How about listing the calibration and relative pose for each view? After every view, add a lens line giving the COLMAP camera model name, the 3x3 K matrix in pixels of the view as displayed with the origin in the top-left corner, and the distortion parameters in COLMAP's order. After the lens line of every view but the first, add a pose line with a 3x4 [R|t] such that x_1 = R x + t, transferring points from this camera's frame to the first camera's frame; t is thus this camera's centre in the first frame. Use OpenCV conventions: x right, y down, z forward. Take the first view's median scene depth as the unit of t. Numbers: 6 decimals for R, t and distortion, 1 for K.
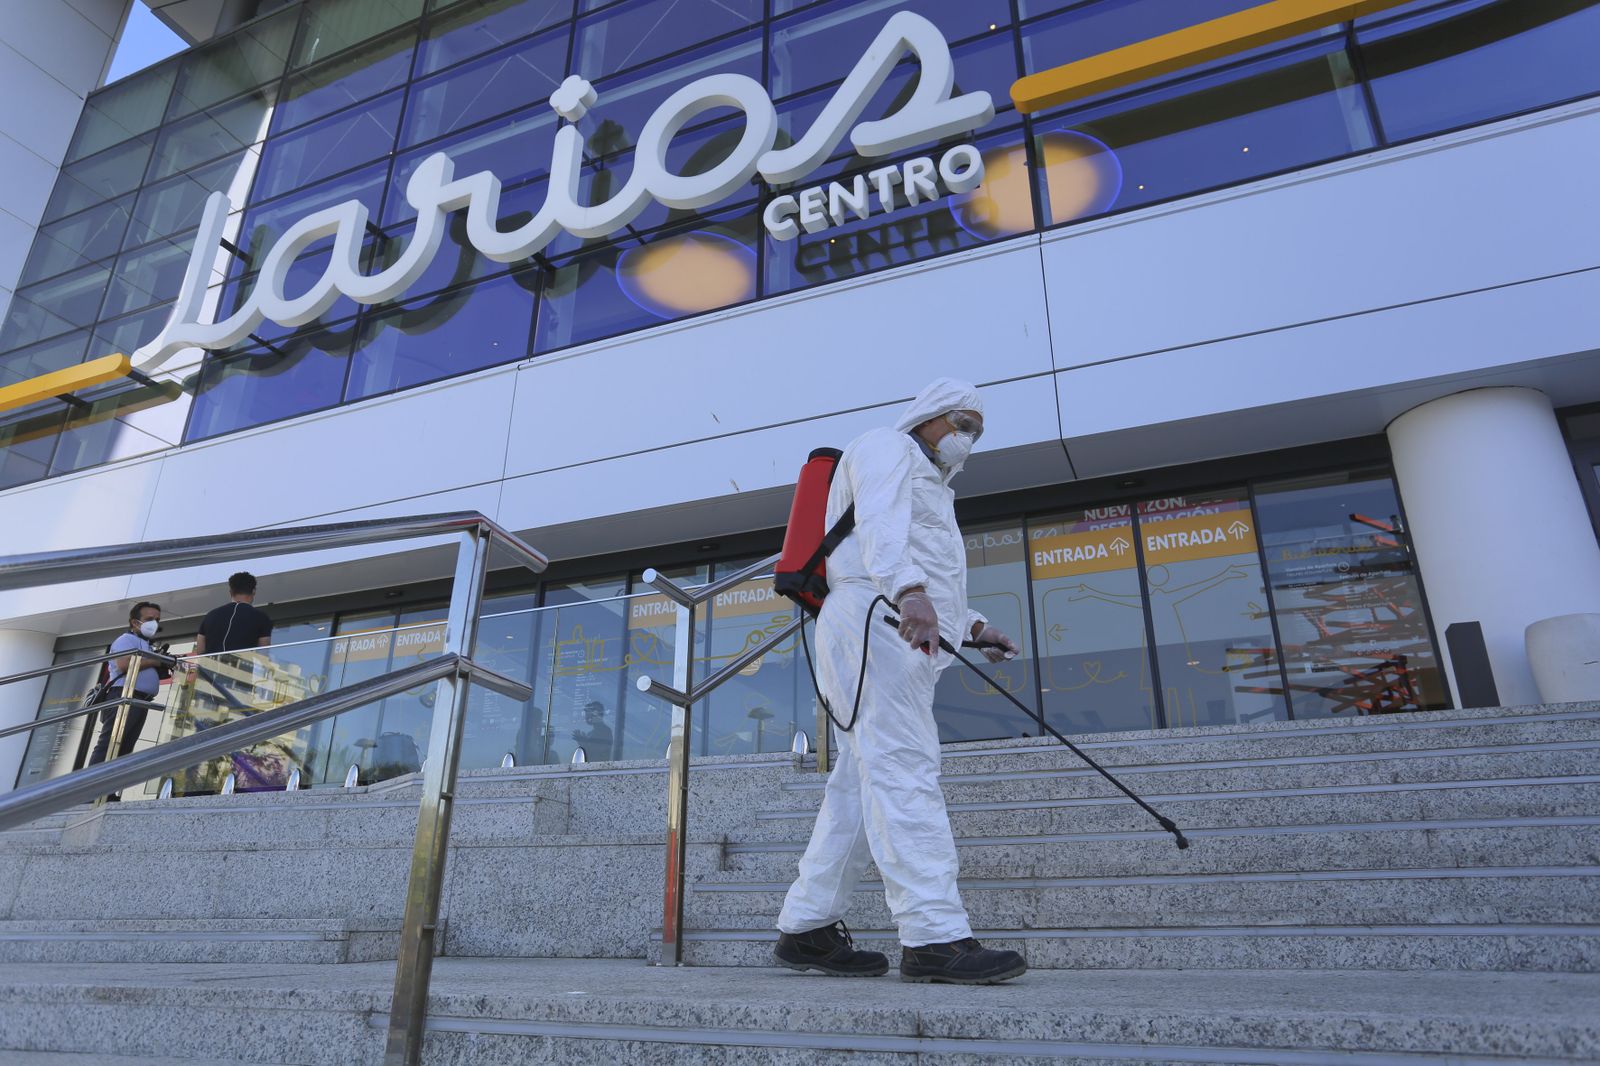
lens RADIAL K [[972.6, 0, 800.0], [0, 972.6, 533.0], [0, 0, 1]] dist [0.002546, 0.000713]
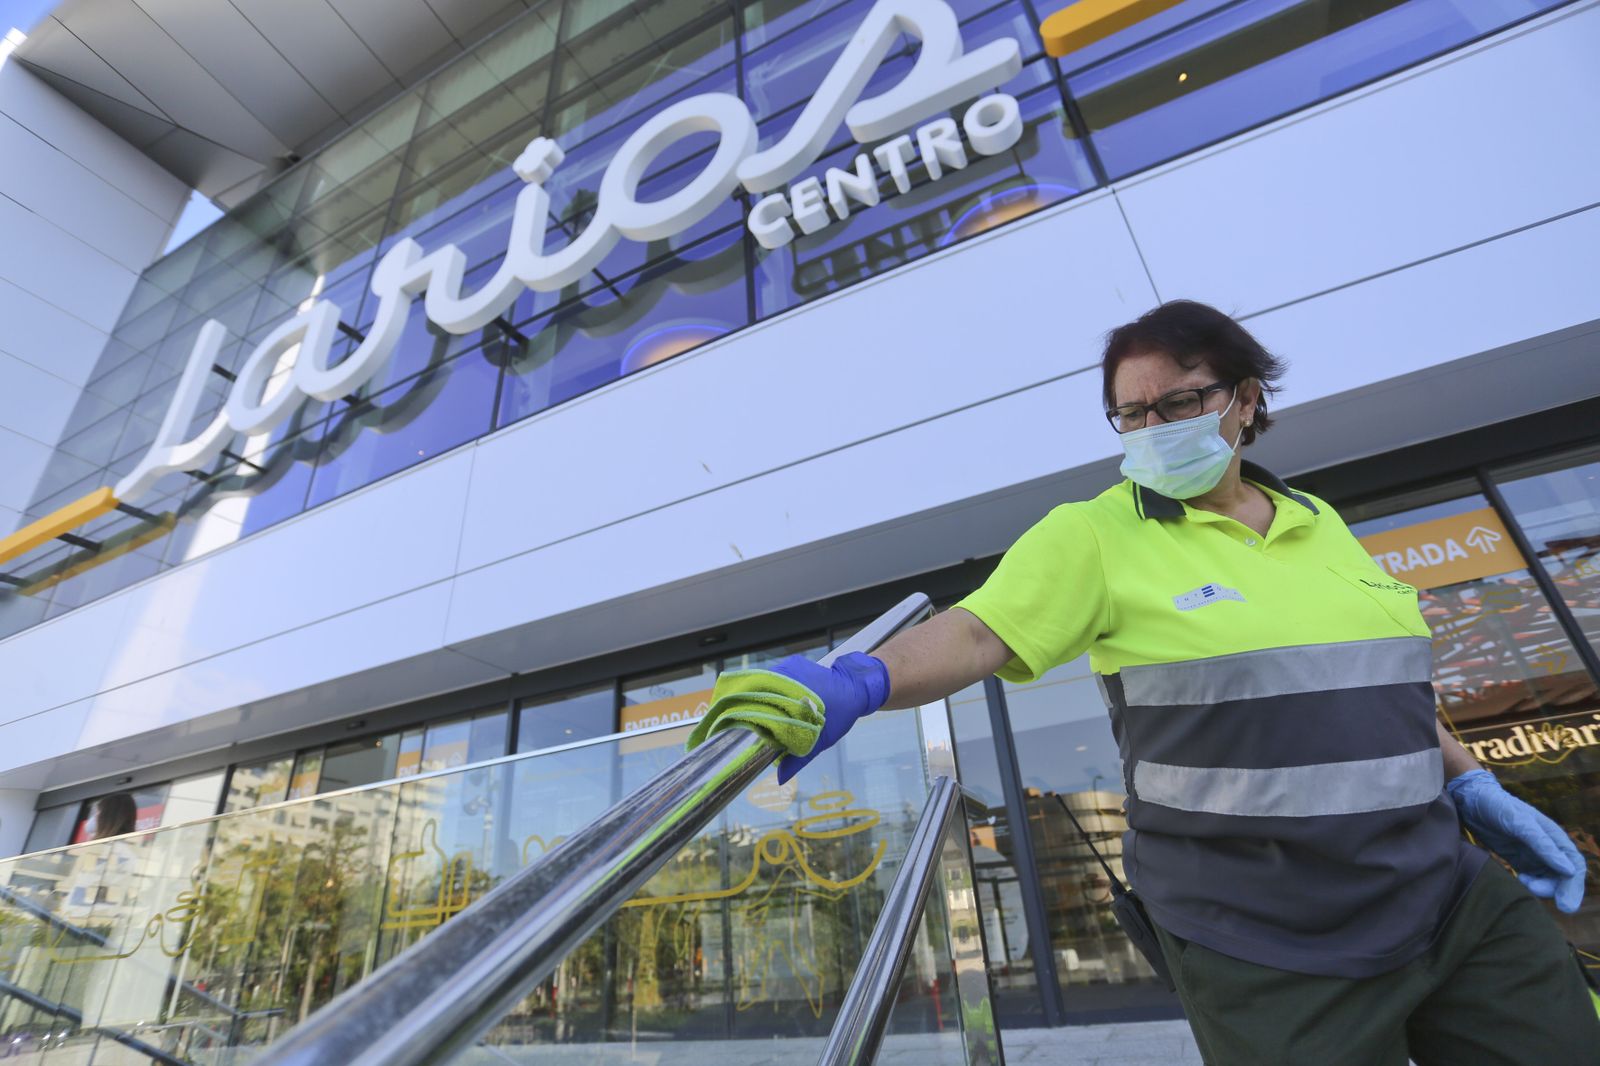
lens RADIAL K [[759.2, 0, 800.0], [0, 759.2, 533.0], [0, 0, 1]] dist [-0.054172, 0.000266]
pose [[0.995708, -0.091701, -0.012478, -0.010495], [0.089766, 0.989780, -0.110801, 0.004274], [0.022511, 0.109205, 0.993764, 0.398515]]
